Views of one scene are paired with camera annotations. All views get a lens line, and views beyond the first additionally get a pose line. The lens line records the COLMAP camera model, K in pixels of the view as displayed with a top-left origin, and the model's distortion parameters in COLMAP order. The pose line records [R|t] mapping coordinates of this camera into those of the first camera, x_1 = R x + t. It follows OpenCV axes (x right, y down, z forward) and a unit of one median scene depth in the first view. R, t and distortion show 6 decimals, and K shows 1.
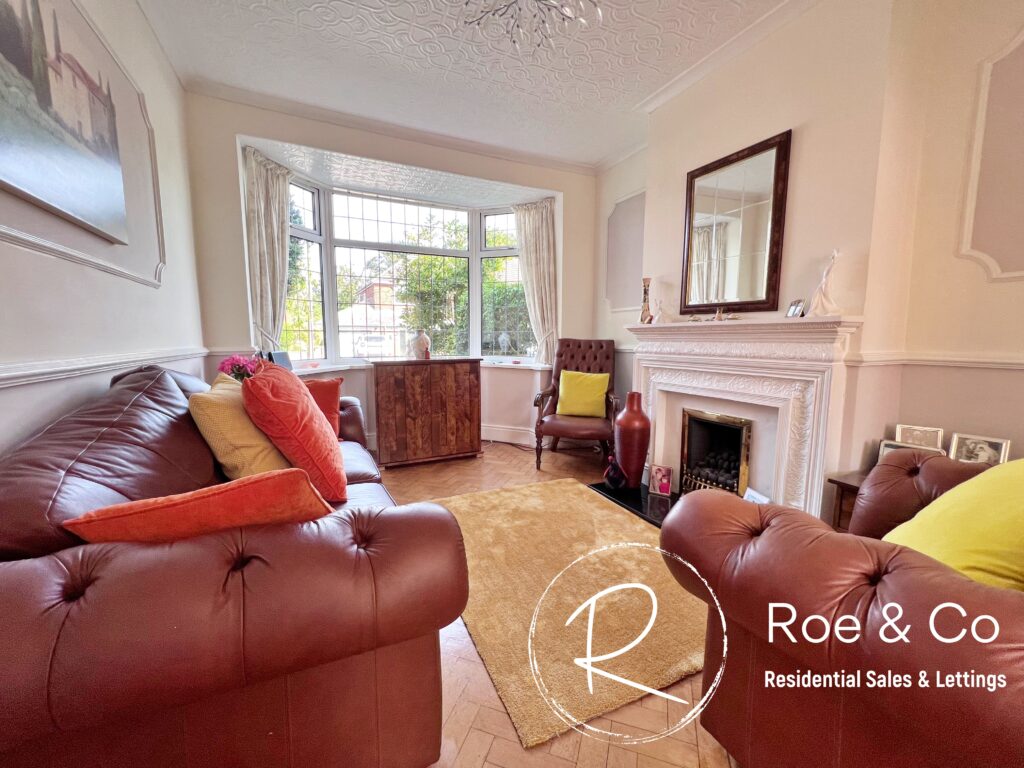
lens RADIAL K [[408.2, 0, 515.4], [0, 408.2, 383.7], [0, 0, 1]] dist [-0.003941, -0.000507]
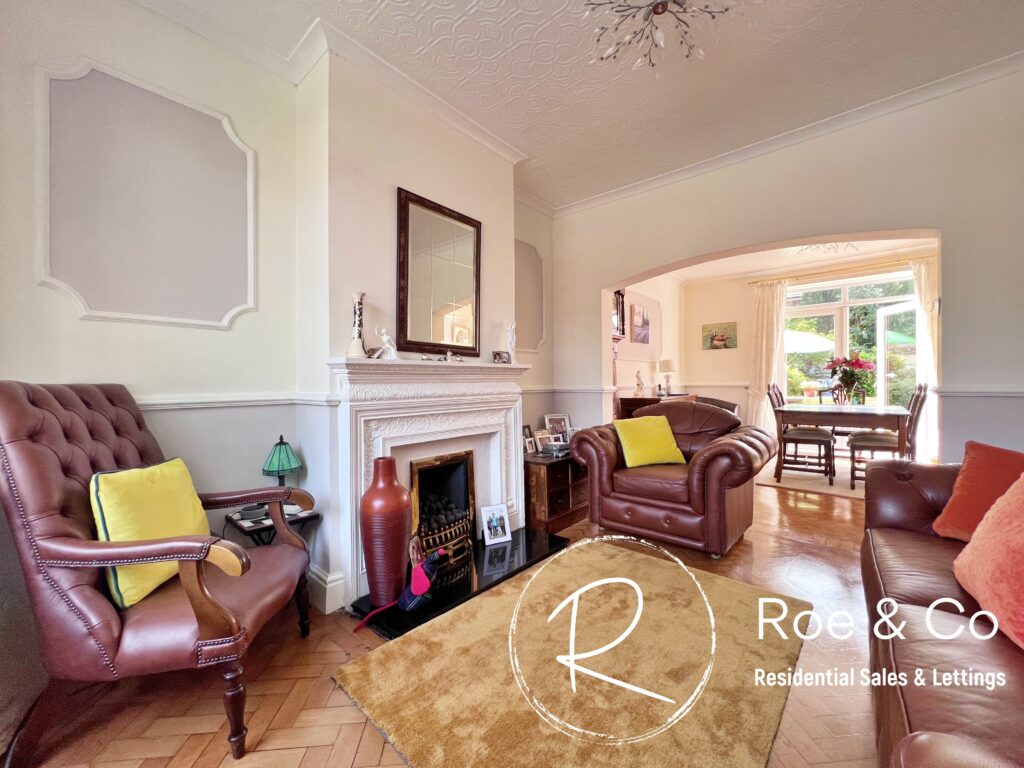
lens RADIAL K [[408.2, 0, 514.6], [0, 408.2, 379.1], [0, 0, 1]] dist [-0.003941, -0.000507]
pose [[-0.382822, -0.001381, 0.923821, -0.479536], [0.106133, 0.993312, 0.045466, -0.133633], [-0.917705, 0.115453, -0.380115, 1.182563]]
